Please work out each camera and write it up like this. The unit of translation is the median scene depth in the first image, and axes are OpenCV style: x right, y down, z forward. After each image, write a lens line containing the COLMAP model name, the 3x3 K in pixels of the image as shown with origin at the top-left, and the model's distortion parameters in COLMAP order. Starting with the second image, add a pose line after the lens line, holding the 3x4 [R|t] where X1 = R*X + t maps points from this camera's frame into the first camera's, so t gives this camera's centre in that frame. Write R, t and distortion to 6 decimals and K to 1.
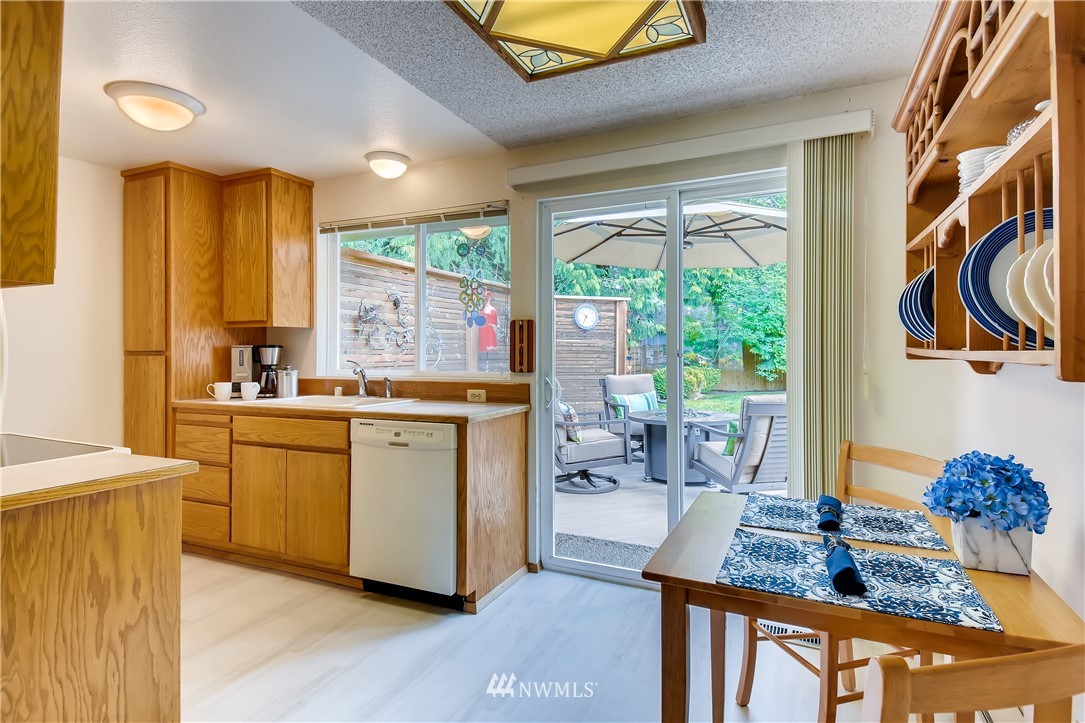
lens RADIAL K [[555.4, 0, 546.2], [0, 555.4, 352.1], [0, 0, 1]] dist [0.070622, -0.050256]
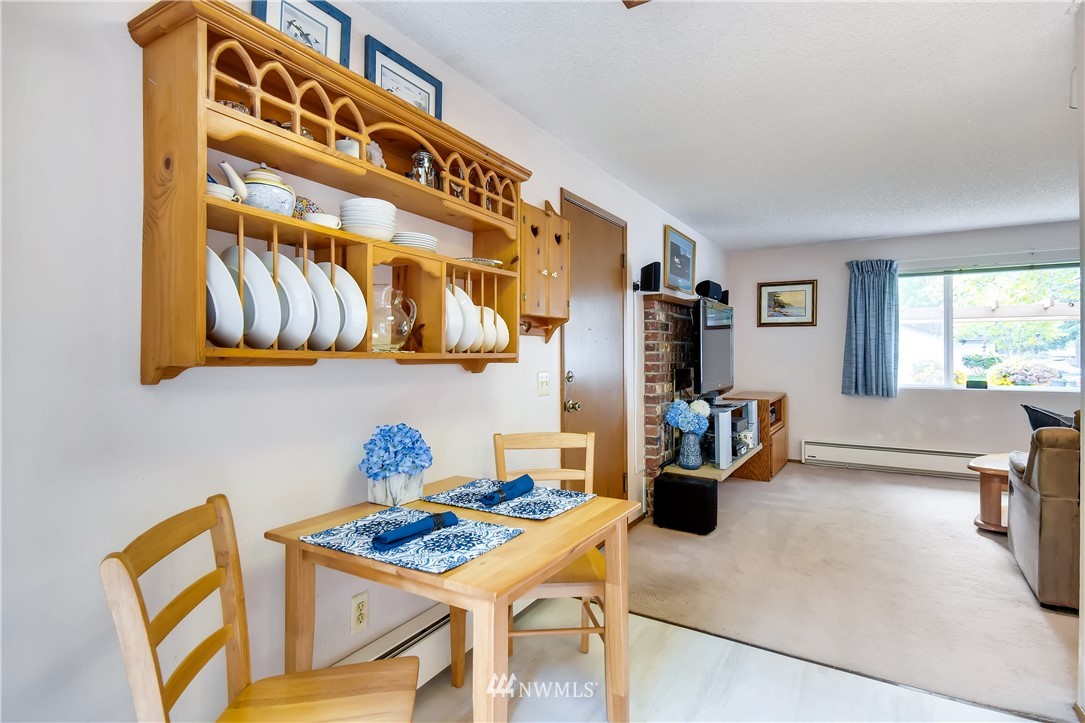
lens RADIAL K [[543.3, 0, 542.5], [0, 543.3, 361.5], [0, 0, 1]] dist [0.032388, -0.020860]
pose [[-0.992632, 0.005059, 0.121065, 0.086667], [0.006636, 0.999898, 0.012626, -0.000187], [-0.120989, 0.013336, -0.992564, 0.842110]]
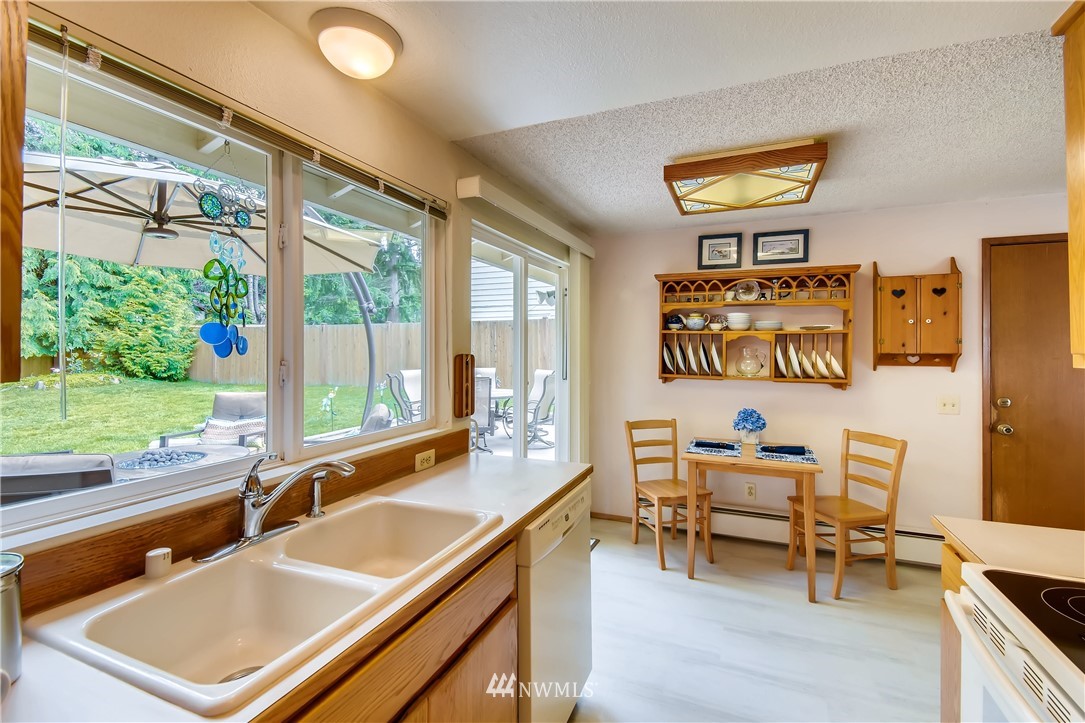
lens RADIAL K [[481.0, 0, 551.1], [0, 481.0, 354.9], [0, 0, 1]] dist [0.054152, -0.028567]
pose [[-0.043122, -0.013819, 0.998974, -0.707037], [-0.000890, 0.999904, 0.013793, -0.061312], [-0.999069, -0.000295, -0.043130, 0.813975]]
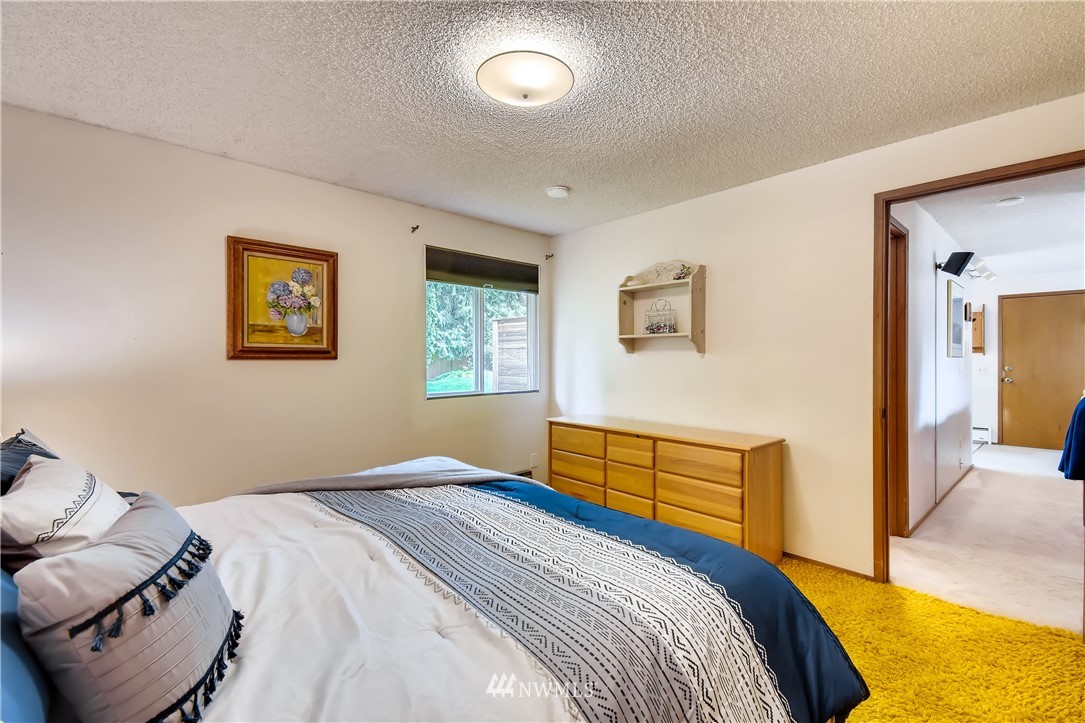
lens RADIAL K [[479.7, 0, 549.4], [0, 479.7, 366.2], [0, 0, 1]] dist [0.053527, -0.027575]
pose [[0.373338, -0.012017, 0.927618, -2.389427], [-0.001224, 0.999909, 0.013446, 0.002662], [-0.927695, -0.006155, 0.373289, 0.936682]]
